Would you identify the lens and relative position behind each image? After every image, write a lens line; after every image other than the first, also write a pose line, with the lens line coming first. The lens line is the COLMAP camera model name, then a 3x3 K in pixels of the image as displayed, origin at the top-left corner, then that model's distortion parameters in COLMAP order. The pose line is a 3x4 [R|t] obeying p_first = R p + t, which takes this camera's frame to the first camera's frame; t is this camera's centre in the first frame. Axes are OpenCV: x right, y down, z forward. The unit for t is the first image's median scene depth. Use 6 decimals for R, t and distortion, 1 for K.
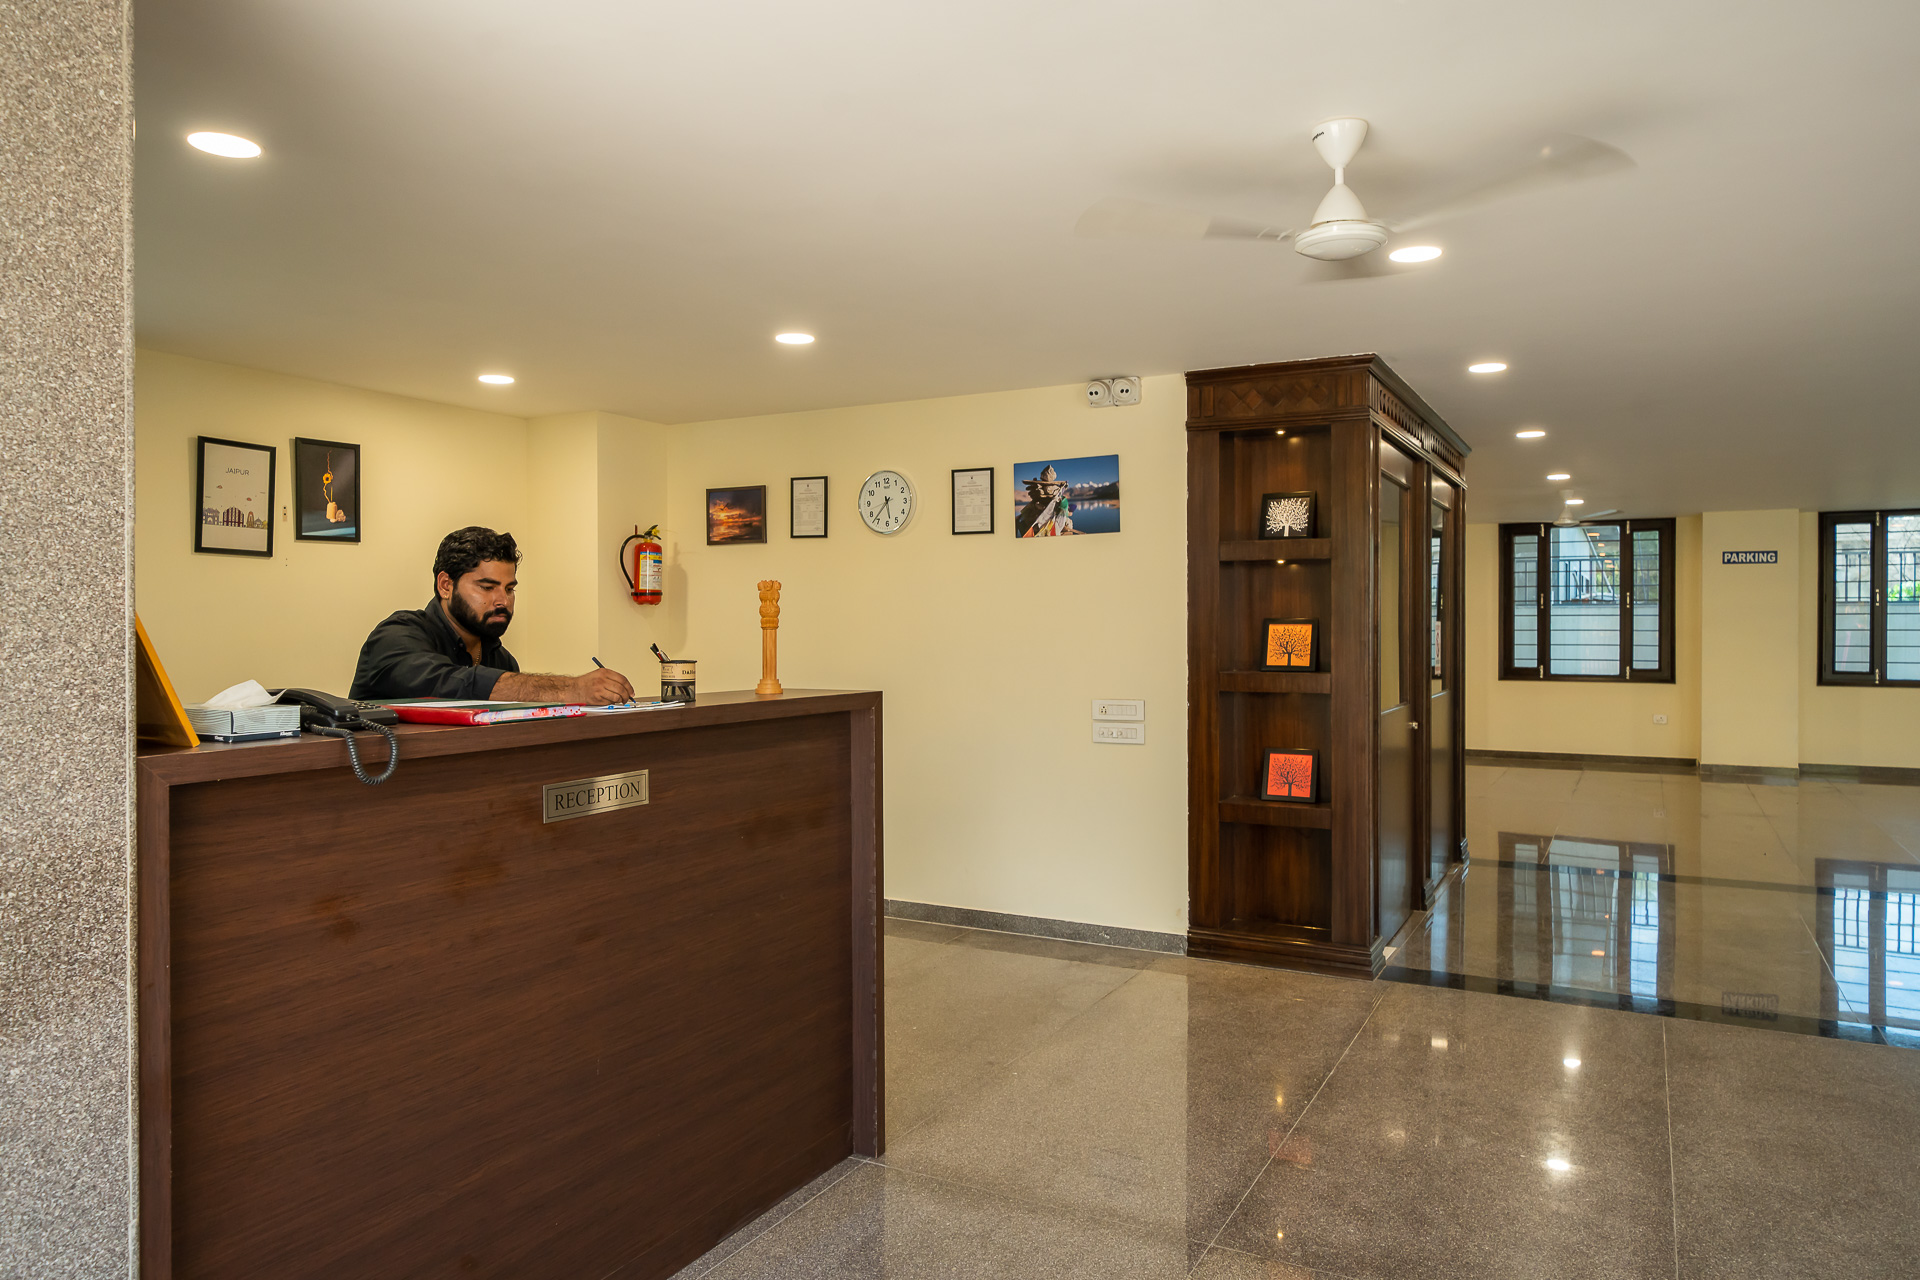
lens RADIAL K [[1222.7, 0, 961.1], [0, 1222.7, 651.6], [0, 0, 1]] dist [-0.005848, -0.000106]
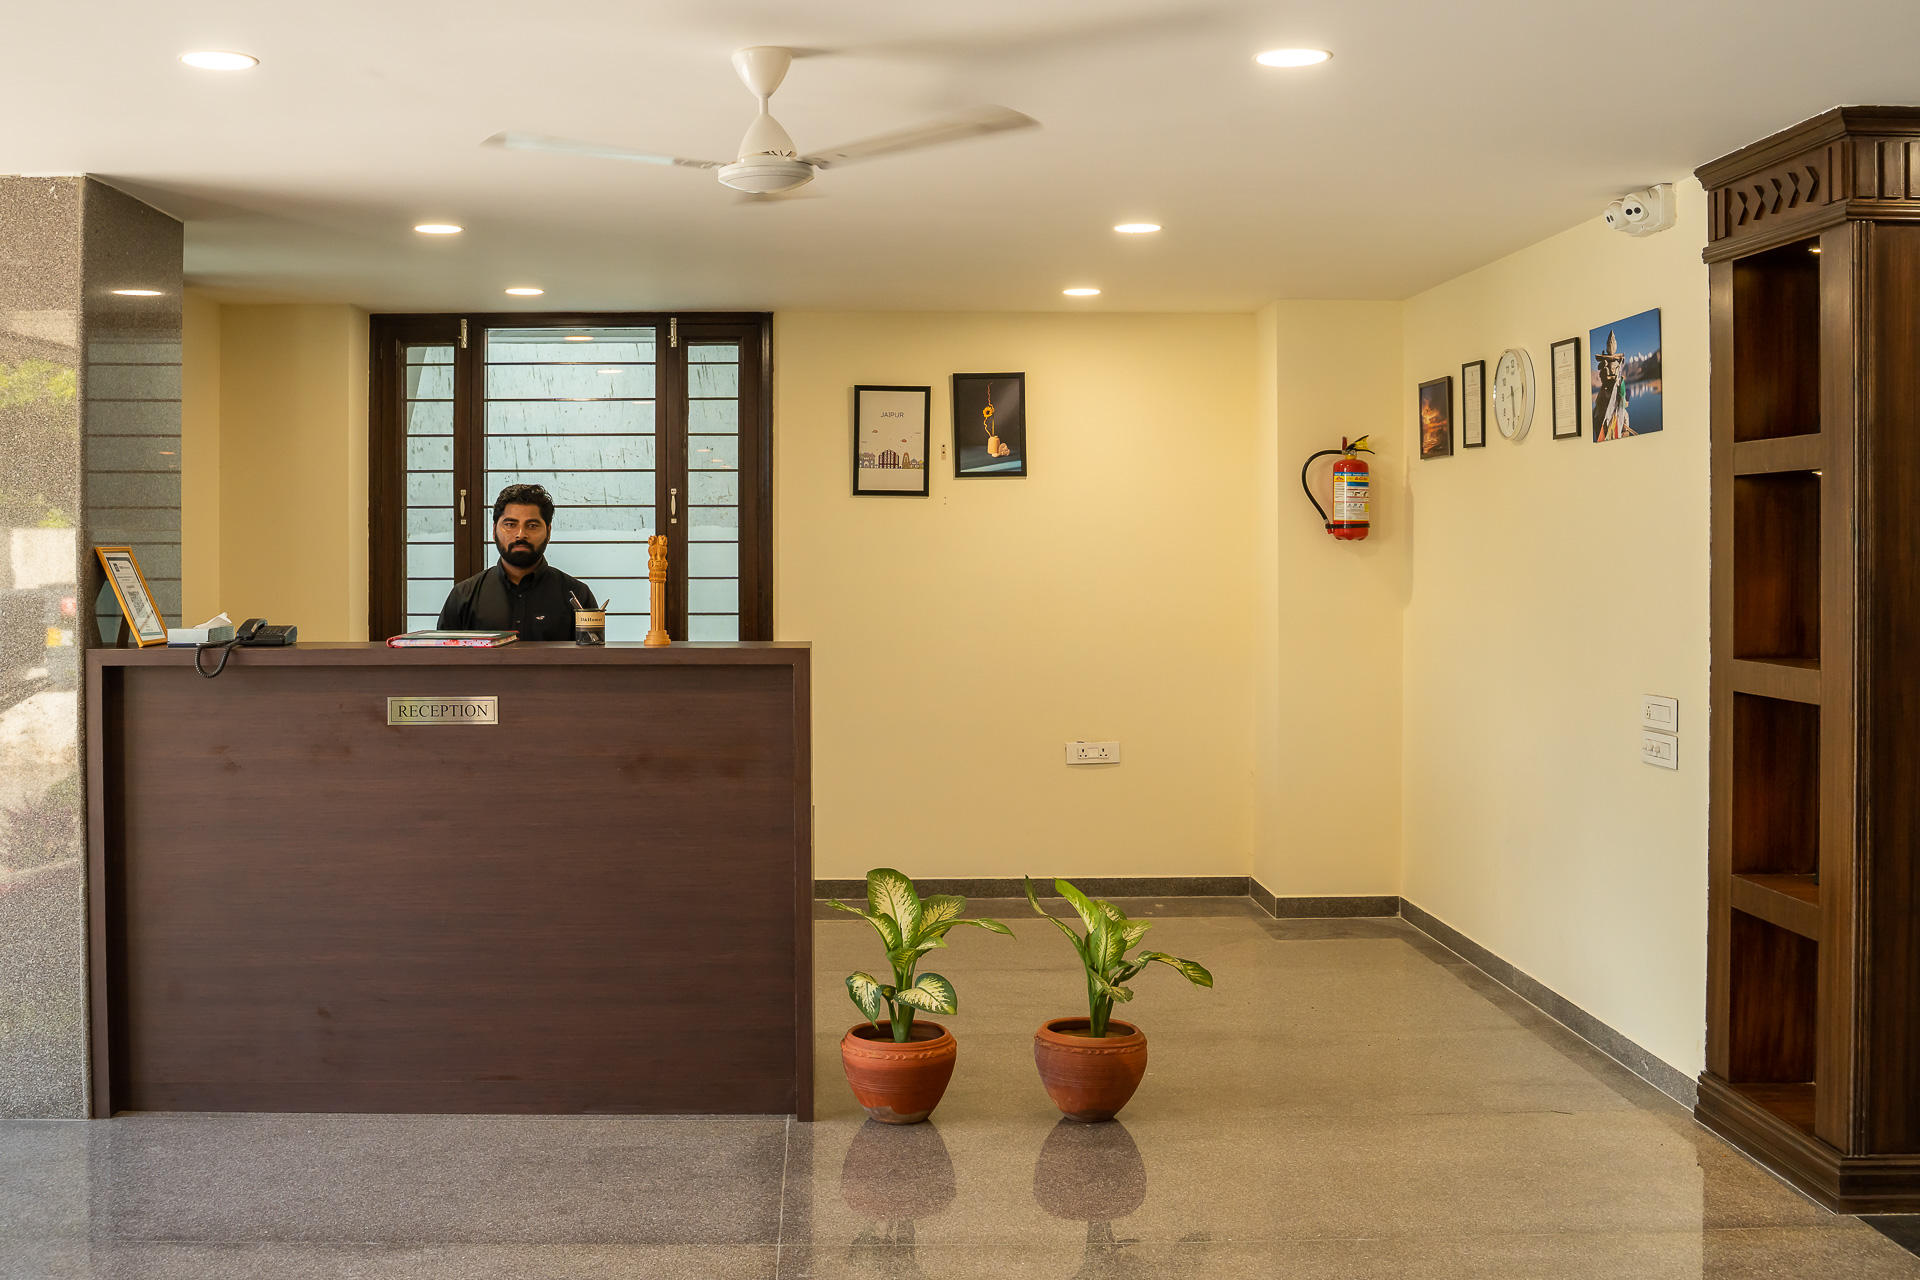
lens RADIAL K [[1958.9, 0, 957.8], [0, 1958.9, 631.3], [0, 0, 1]] dist [-0.094277, 0.000000]
pose [[0.520379, 0.040271, -0.852985, 0.802303], [-0.019799, 0.999188, 0.035094, -0.023114], [0.853706, -0.001374, 0.520754, 0.179515]]
